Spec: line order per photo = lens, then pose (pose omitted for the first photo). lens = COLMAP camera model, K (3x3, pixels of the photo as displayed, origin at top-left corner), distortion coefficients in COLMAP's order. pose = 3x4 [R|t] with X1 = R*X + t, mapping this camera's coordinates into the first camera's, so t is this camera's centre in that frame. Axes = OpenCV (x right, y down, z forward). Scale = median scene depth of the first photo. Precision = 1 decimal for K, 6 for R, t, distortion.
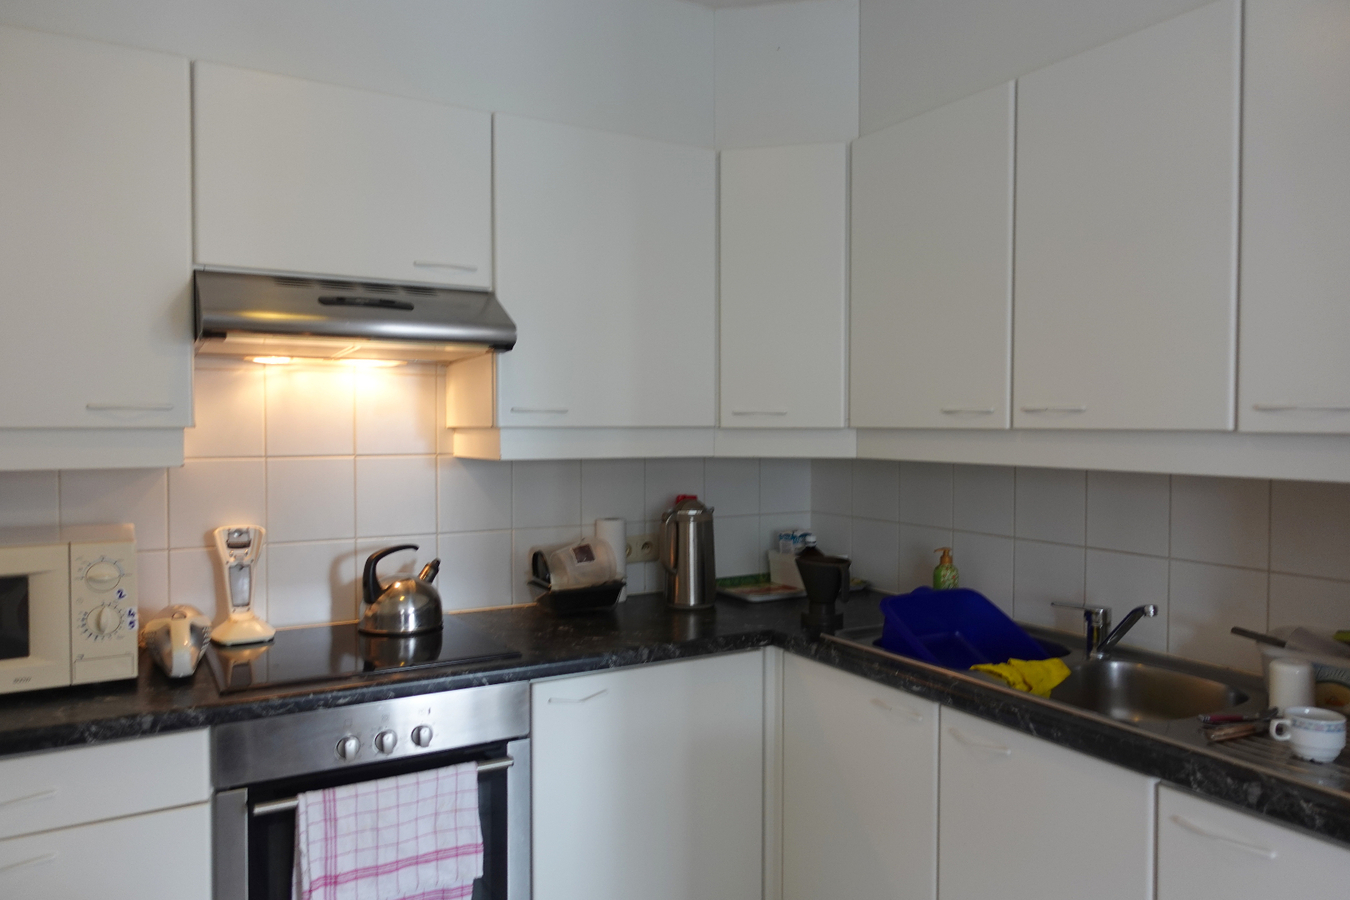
lens RADIAL K [[931.7, 0, 660.2], [0, 931.7, 453.4], [0, 0, 1]] dist [-0.002527, -0.000686]
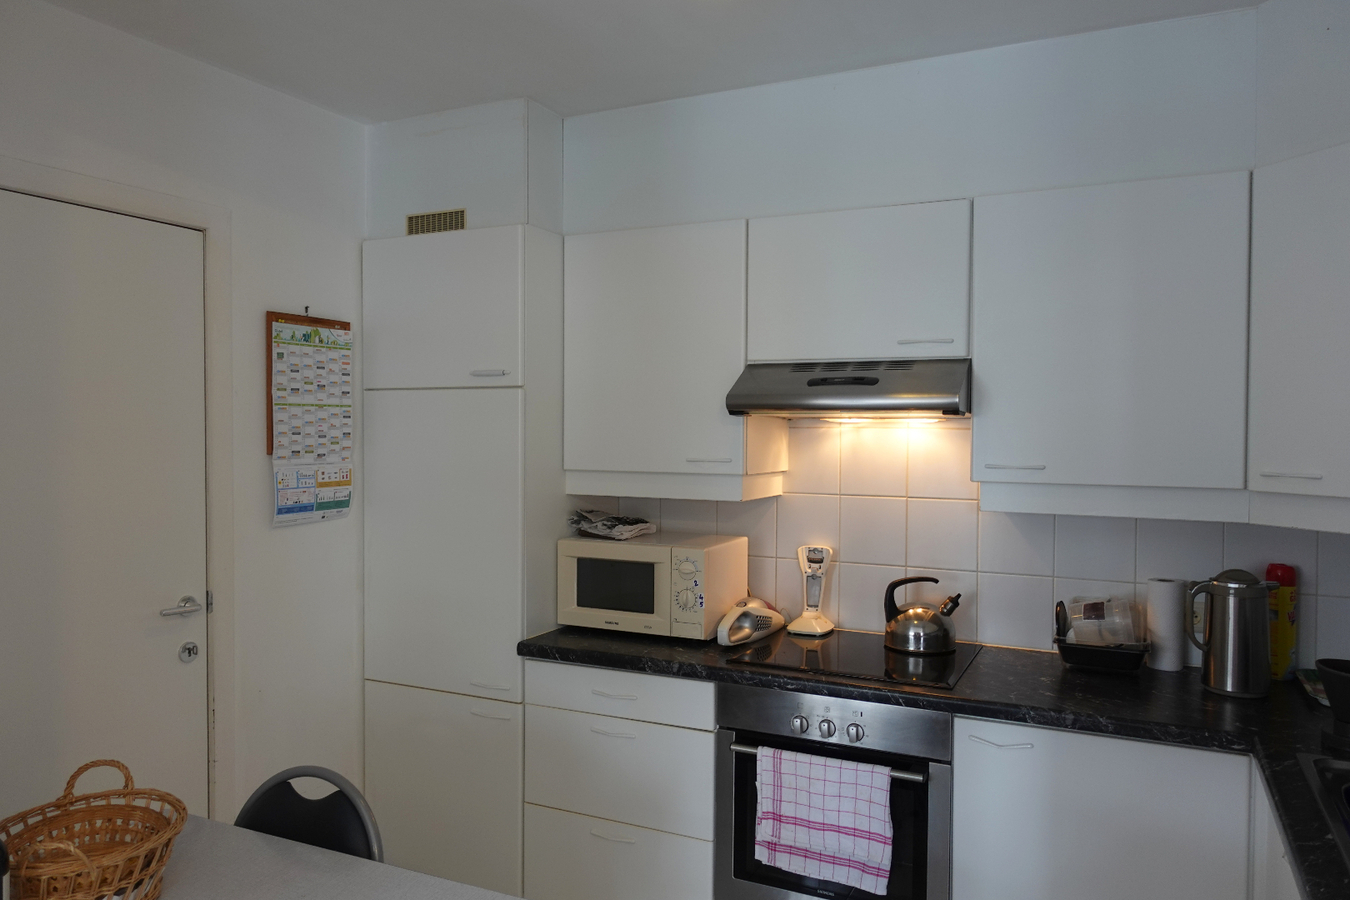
lens RADIAL K [[959.6, 0, 675.0], [0, 959.6, 450.0], [0, 0, 1]] dist [0.004498, 0.004033]
pose [[0.557222, 0.022738, -0.830052, 0.582952], [-0.030145, 0.999520, 0.007144, -0.064250], [0.829816, 0.021041, 0.557640, 0.076316]]
